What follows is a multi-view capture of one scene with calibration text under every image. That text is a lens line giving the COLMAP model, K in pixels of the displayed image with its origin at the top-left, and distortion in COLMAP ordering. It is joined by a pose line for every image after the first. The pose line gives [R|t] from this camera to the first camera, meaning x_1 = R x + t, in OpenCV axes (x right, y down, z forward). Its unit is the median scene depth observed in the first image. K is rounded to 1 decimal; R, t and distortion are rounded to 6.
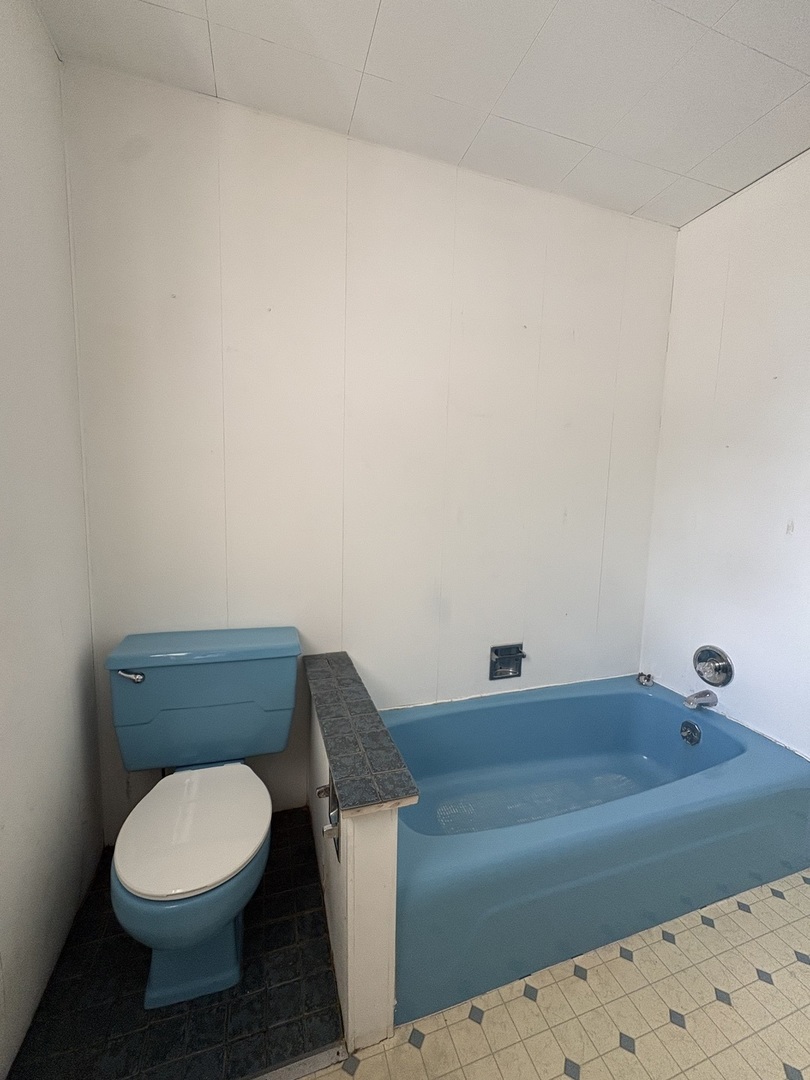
lens RADIAL K [[432.8, 0, 405.4], [0, 432.8, 539.1], [0, 0, 1]] dist [0.000814, -0.000599]
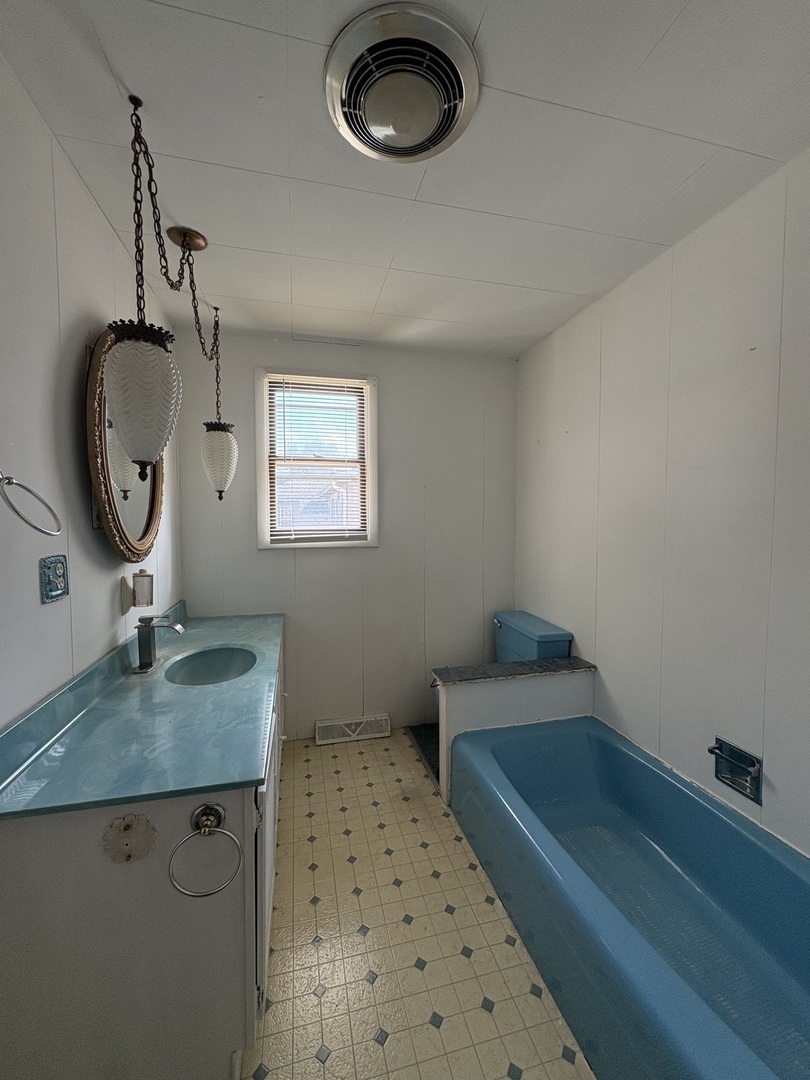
lens RADIAL K [[432.8, 0, 405.1], [0, 432.8, 538.8], [0, 0, 1]] dist [0.000814, -0.000599]
pose [[-0.073500, 0.026857, -0.996934, 1.191508], [-0.107855, 0.993560, 0.034718, -0.103811], [0.991446, 0.110076, -0.070130, 0.477077]]
